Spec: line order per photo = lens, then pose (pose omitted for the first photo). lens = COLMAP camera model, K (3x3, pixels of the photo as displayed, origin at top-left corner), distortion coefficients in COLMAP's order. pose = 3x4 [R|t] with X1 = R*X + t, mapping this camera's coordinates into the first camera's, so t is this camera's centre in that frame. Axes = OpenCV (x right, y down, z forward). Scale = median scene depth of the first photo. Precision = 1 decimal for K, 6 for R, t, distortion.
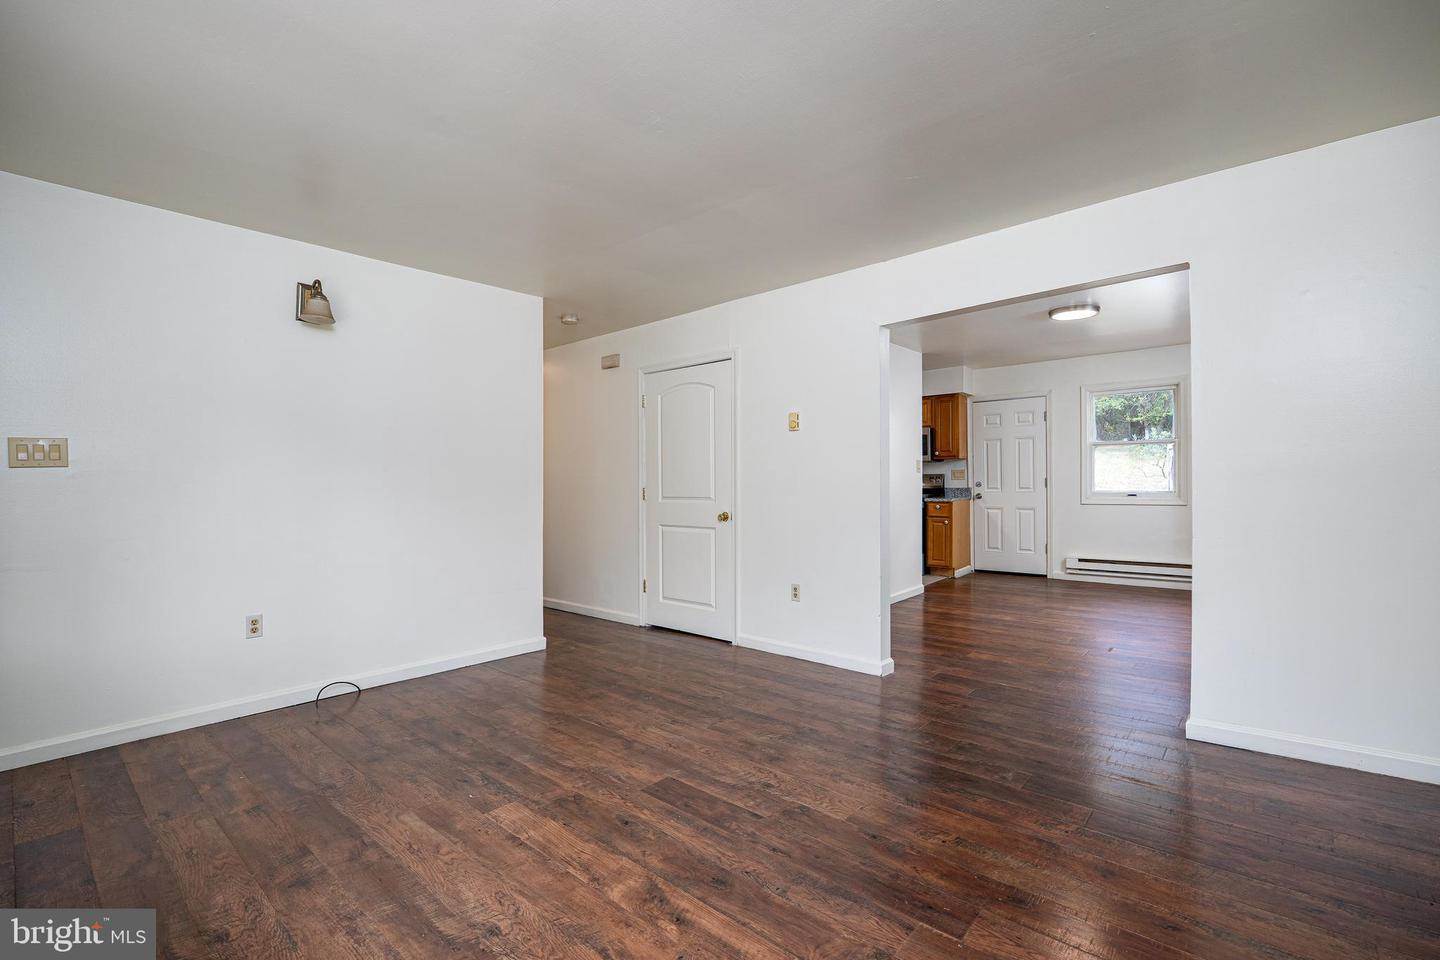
lens RADIAL K [[648.7, 0, 726.3], [0, 648.7, 481.6], [0, 0, 1]] dist [-0.010241, 0.001521]
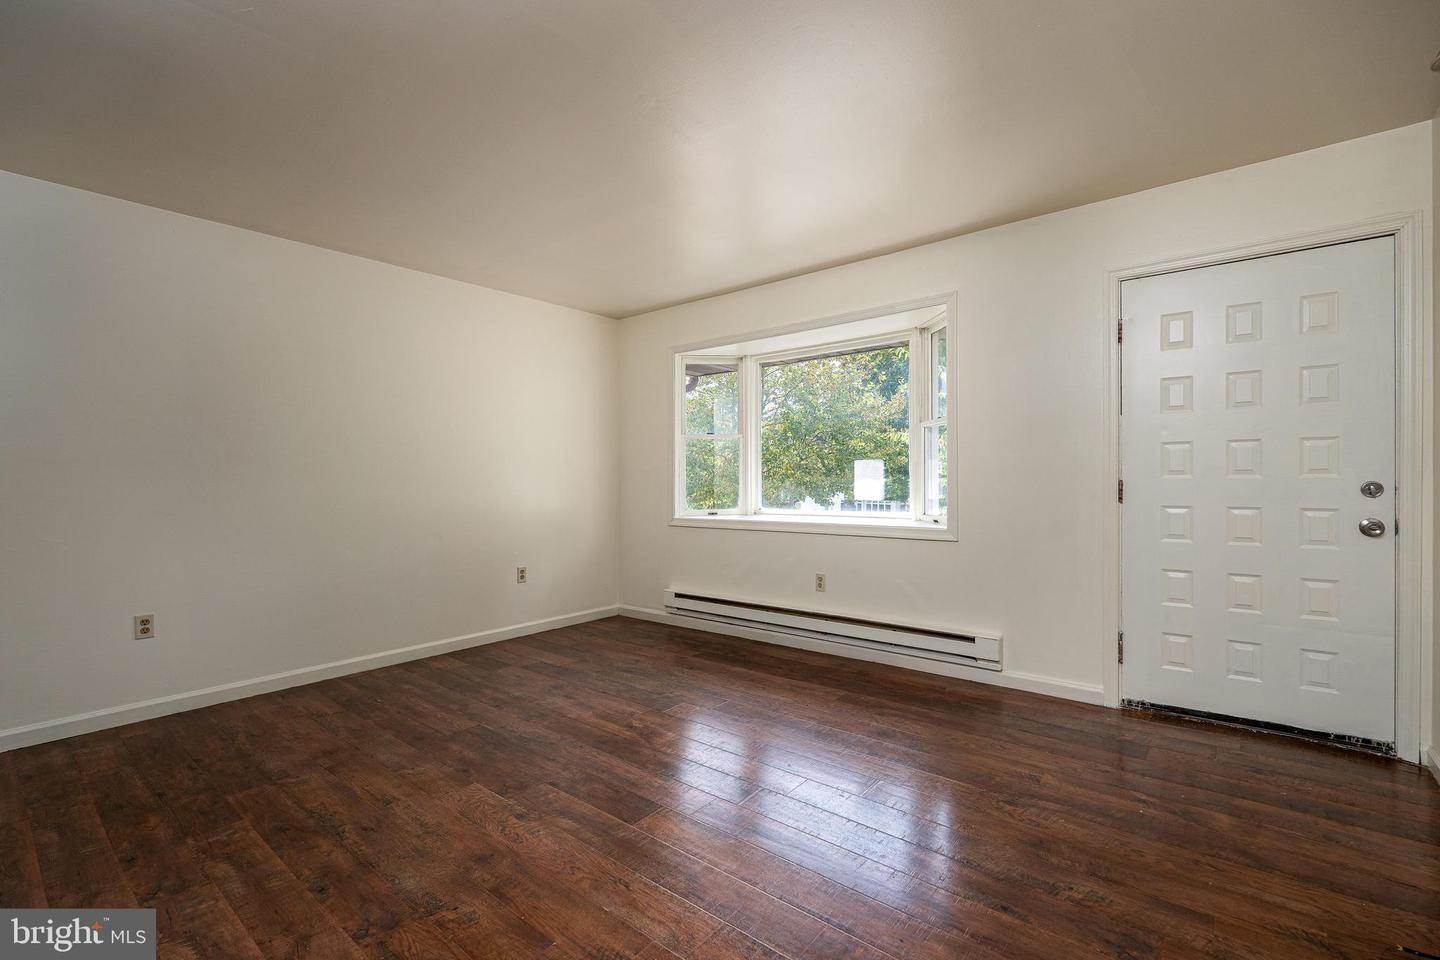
lens RADIAL K [[648.7, 0, 721.1], [0, 648.7, 481.2], [0, 0, 1]] dist [-0.010241, 0.001521]
pose [[-0.999507, 0.021808, -0.022582, -0.213772], [0.021731, 0.999757, 0.003666, 0.013971], [0.022657, 0.003174, -0.999738, 2.024367]]
